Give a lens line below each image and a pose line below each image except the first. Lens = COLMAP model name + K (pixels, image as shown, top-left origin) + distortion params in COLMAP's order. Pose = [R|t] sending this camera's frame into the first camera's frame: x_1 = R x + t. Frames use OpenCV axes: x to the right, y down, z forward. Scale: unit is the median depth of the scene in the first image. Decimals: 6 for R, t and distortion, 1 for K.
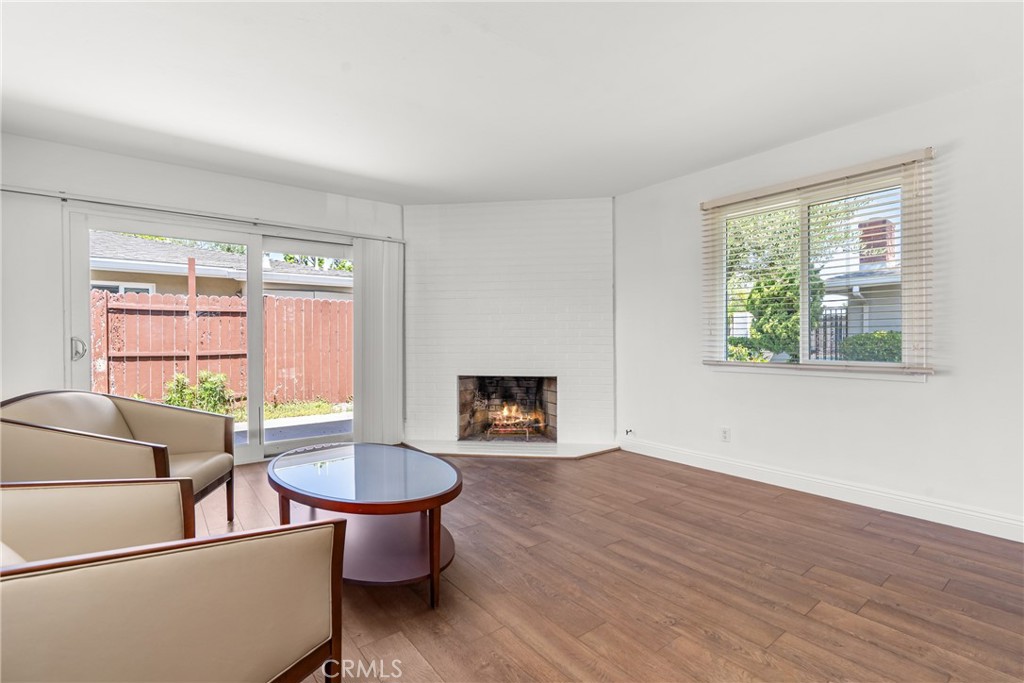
lens RADIAL K [[471.3, 0, 510.3], [0, 471.3, 346.4], [0, 0, 1]] dist [-0.003826, 0.000322]
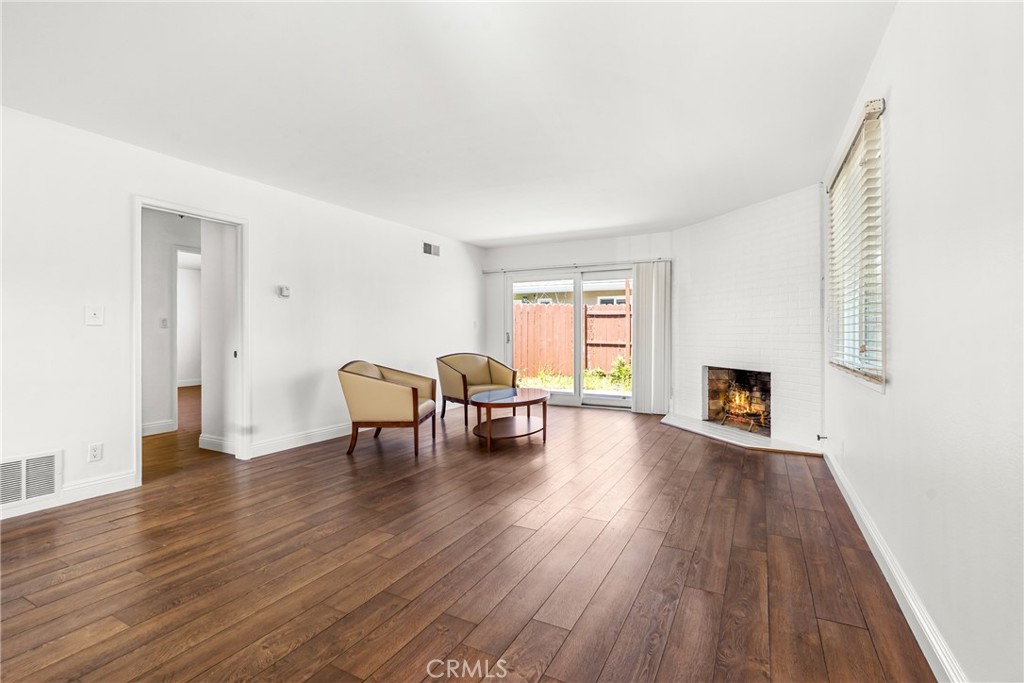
lens RADIAL K [[471.3, 0, 511.7], [0, 471.3, 334.1], [0, 0, 1]] dist [-0.003826, 0.000322]
pose [[0.430590, 0.007163, -0.902519, 0.722193], [-0.017680, 0.999844, -0.000500, -0.008697], [0.902374, 0.016172, 0.430649, 0.044821]]
